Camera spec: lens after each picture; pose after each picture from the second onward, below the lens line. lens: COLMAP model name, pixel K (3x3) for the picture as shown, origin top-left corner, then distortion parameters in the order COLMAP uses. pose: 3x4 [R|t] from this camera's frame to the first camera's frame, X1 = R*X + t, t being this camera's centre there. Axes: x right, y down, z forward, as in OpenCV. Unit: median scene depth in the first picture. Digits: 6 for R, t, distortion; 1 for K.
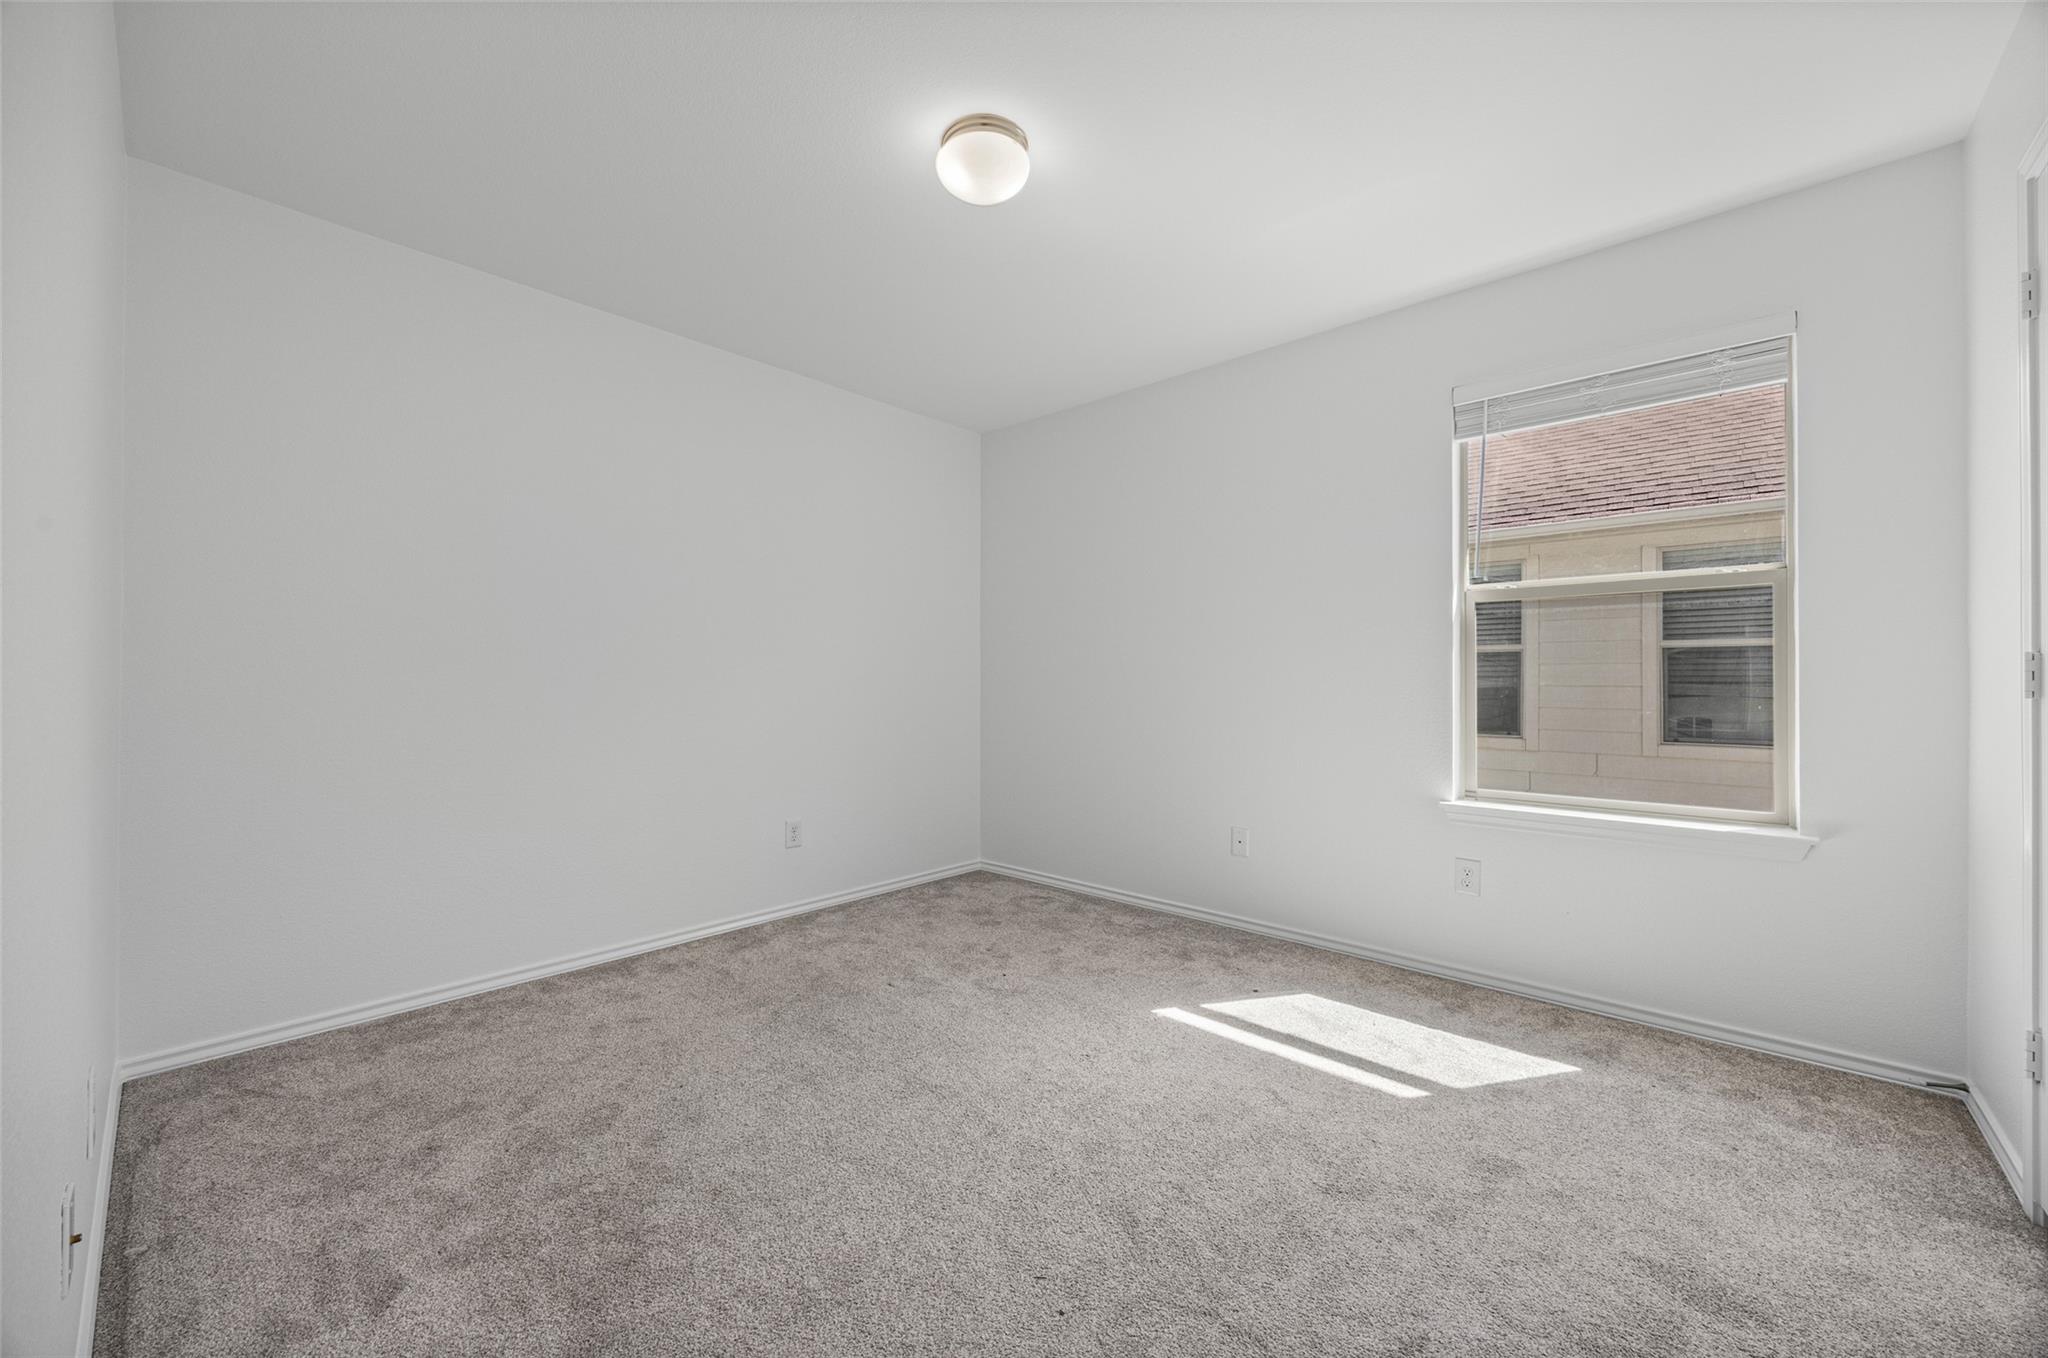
lens RADIAL K [[829.7, 0, 1025.0], [0, 829.7, 676.1], [0, 0, 1]] dist [-0.000314, -0.000016]
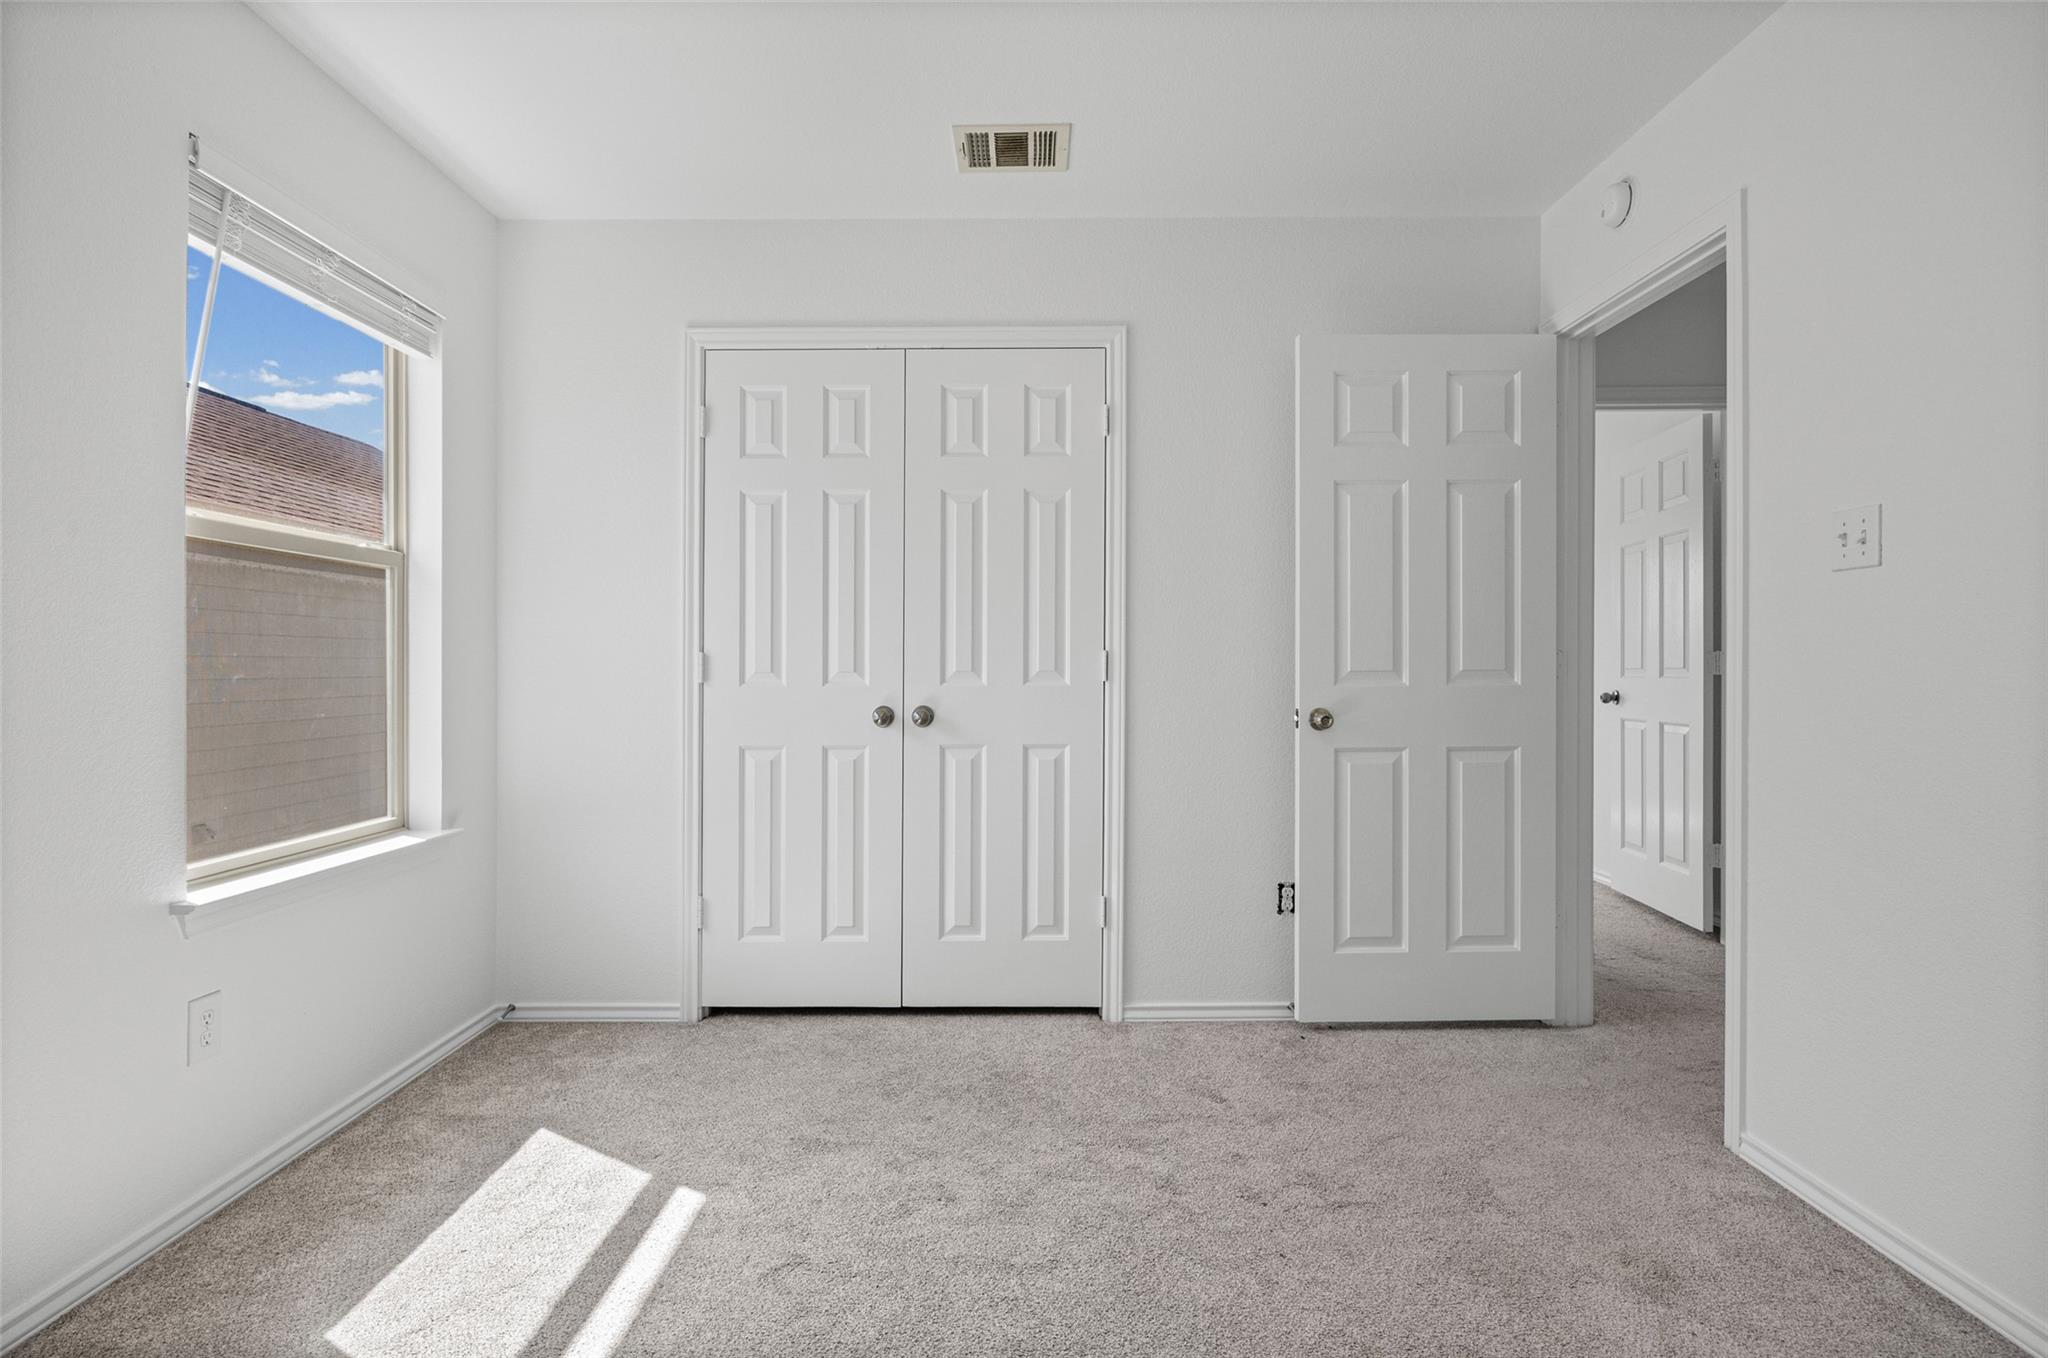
lens RADIAL K [[1057.3, 0, 1021.8], [0, 1057.3, 668.3], [0, 0, 1]] dist [0.000018, -0.000006]
pose [[-0.690387, 0.001285, 0.723439, -0.454084], [-0.003129, 0.999984, -0.004762, 0.004505], [-0.723433, -0.005551, -0.690372, 1.385952]]
